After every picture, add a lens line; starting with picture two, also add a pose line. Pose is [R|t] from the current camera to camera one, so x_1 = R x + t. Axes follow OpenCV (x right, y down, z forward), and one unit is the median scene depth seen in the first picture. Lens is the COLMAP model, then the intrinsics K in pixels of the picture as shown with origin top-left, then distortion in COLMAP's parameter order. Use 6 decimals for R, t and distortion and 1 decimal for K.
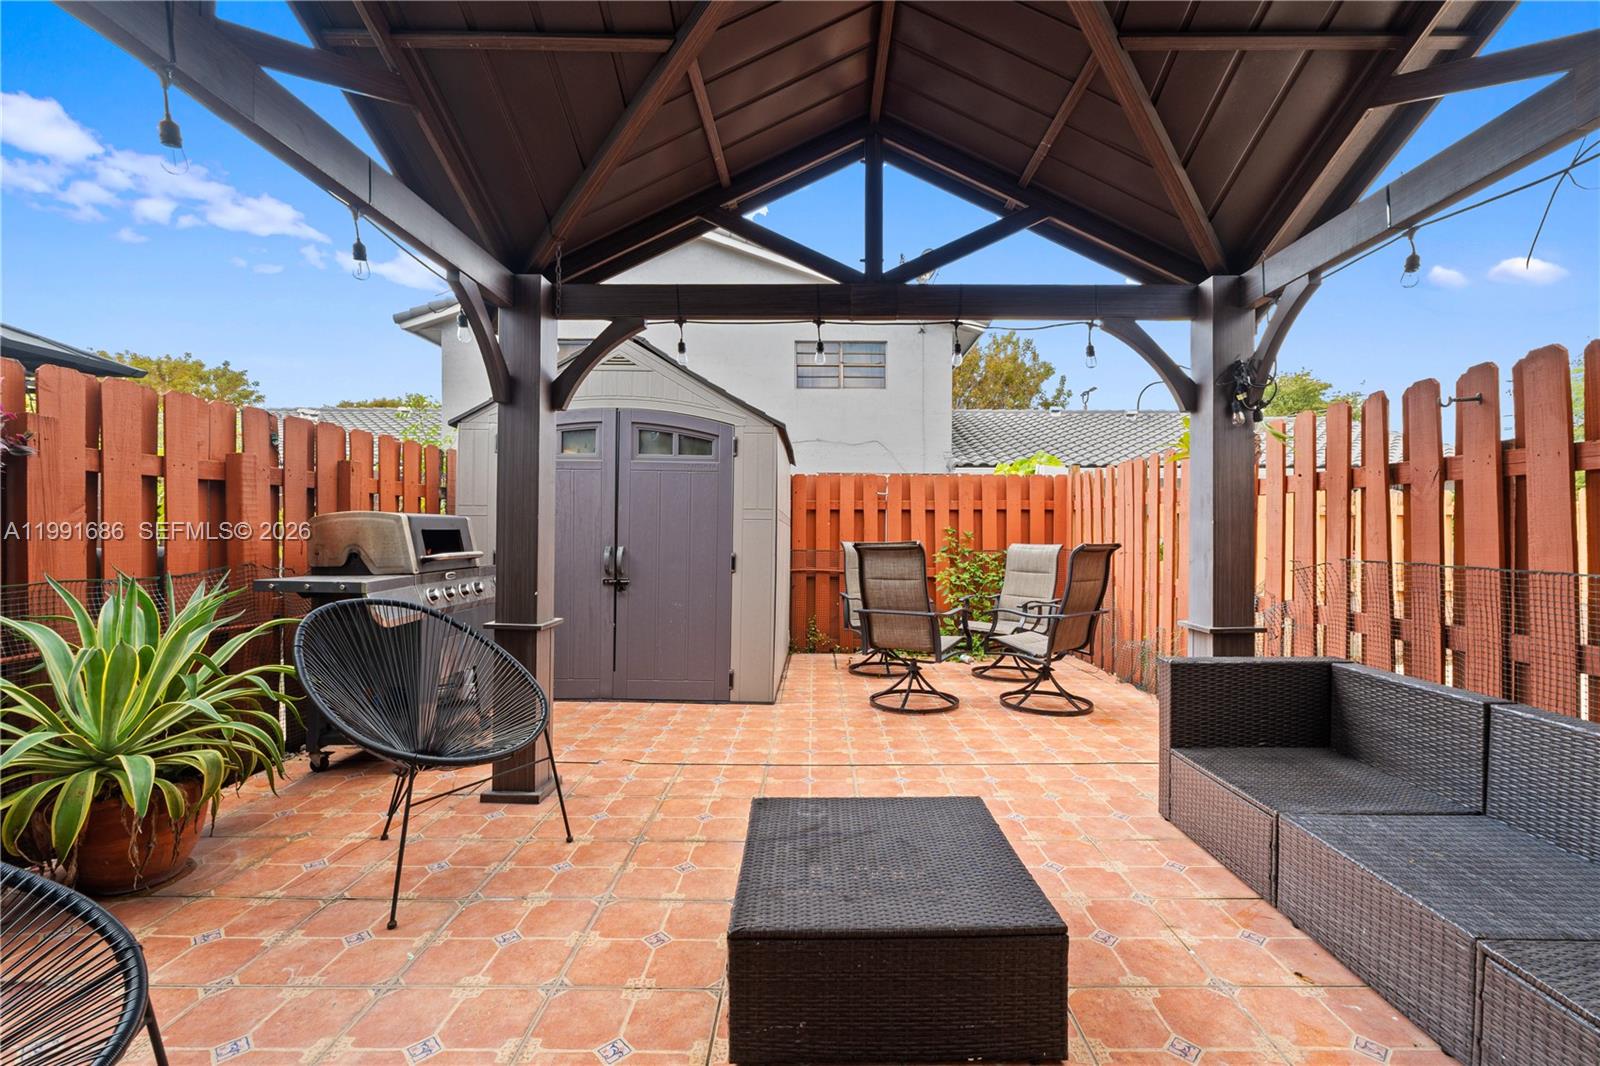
lens RADIAL K [[690.8, 0, 808.0], [0, 690.8, 520.4], [0, 0, 1]] dist [-0.000026, -0.000455]
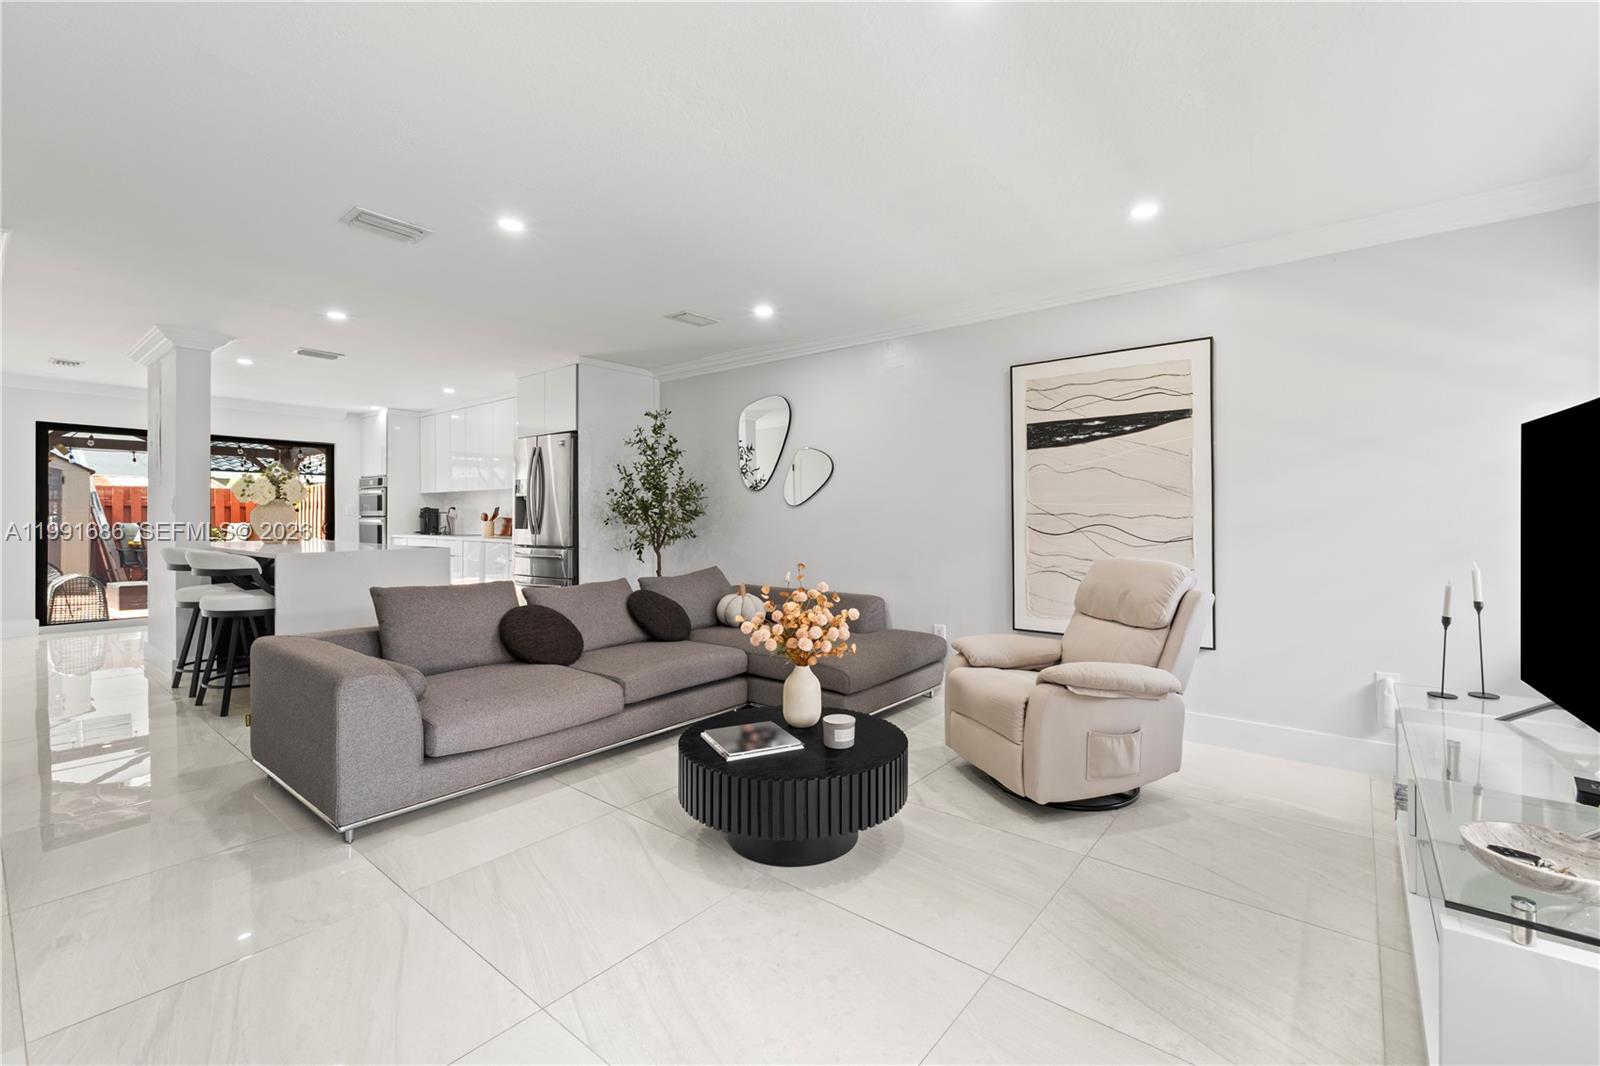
lens RADIAL K [[690.8, 0, 808.0], [0, 690.8, 520.4], [0, 0, 1]] dist [-0.000026, -0.000455]
pose [[0.601283, -0.010259, 0.798970, -0.639342], [-0.003630, 0.999872, 0.015570, -0.026665], [-0.799028, -0.012263, 0.601169, -3.299997]]
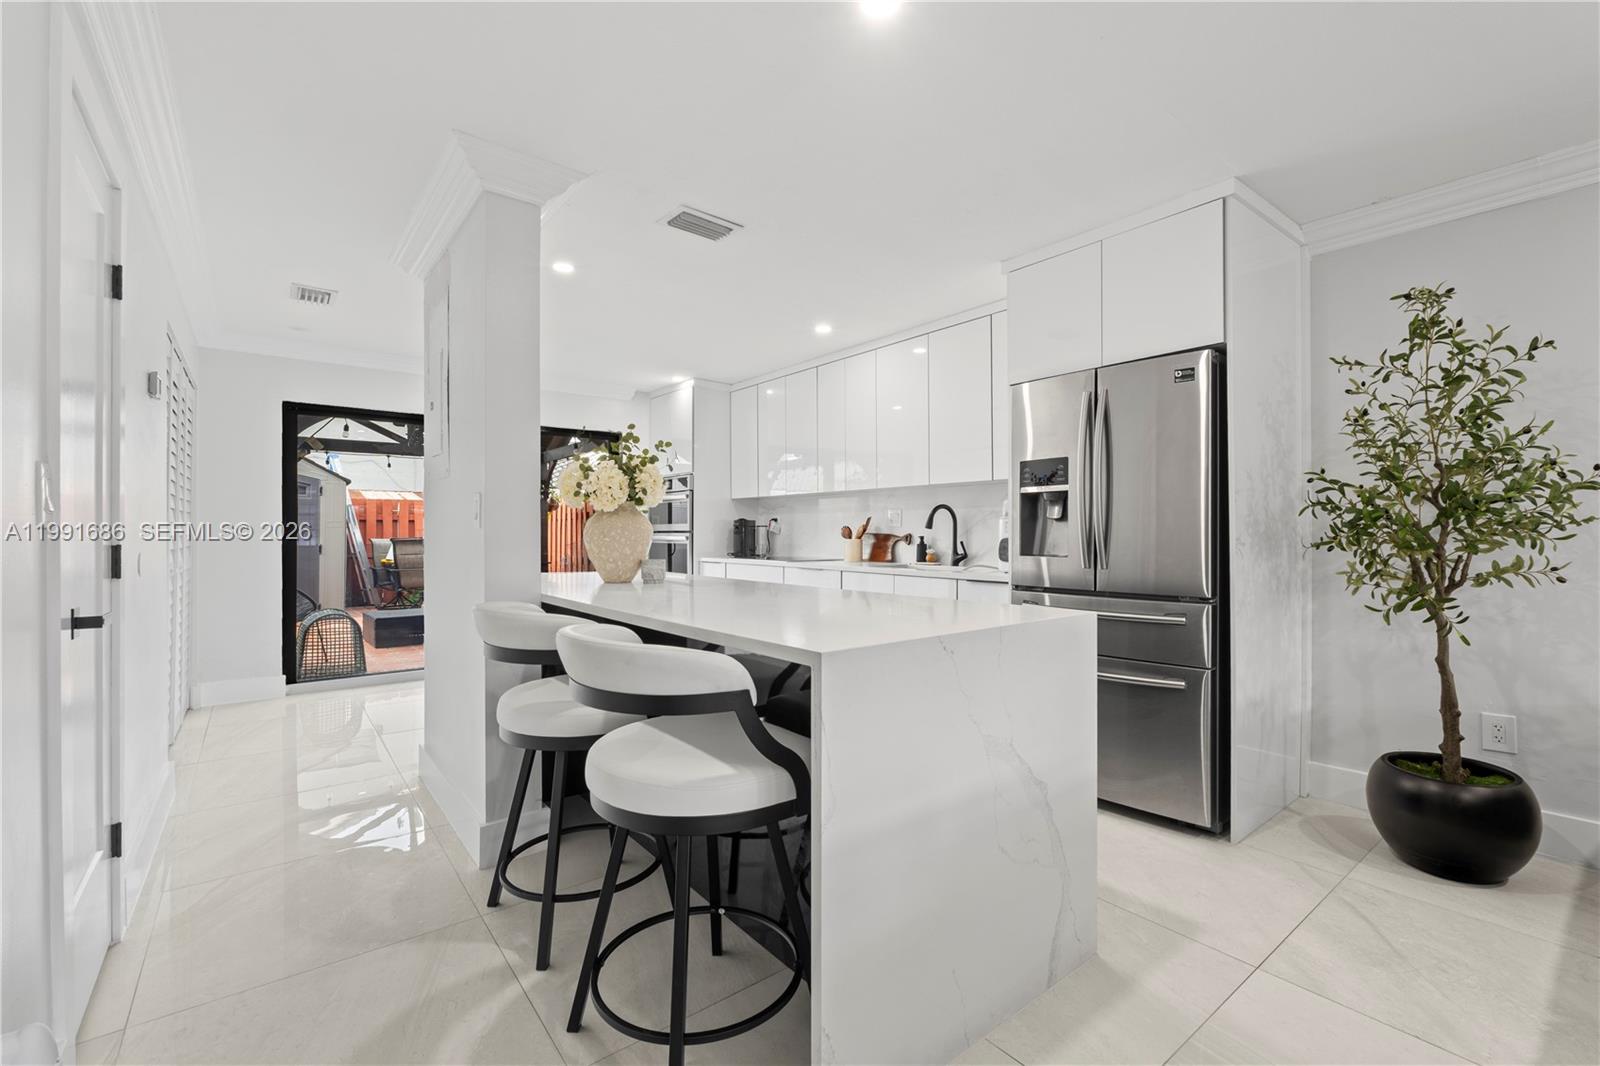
lens RADIAL K [[701.9, 0, 800.0], [0, 701.9, 533.0], [0, 0, 1]] dist [0.000491, 0.000103]
pose [[0.769100, -0.009462, 0.639058, -0.488128], [0.000463, 0.999898, 0.014246, -0.018422], [-0.639128, -0.010661, 0.769026, -2.091665]]
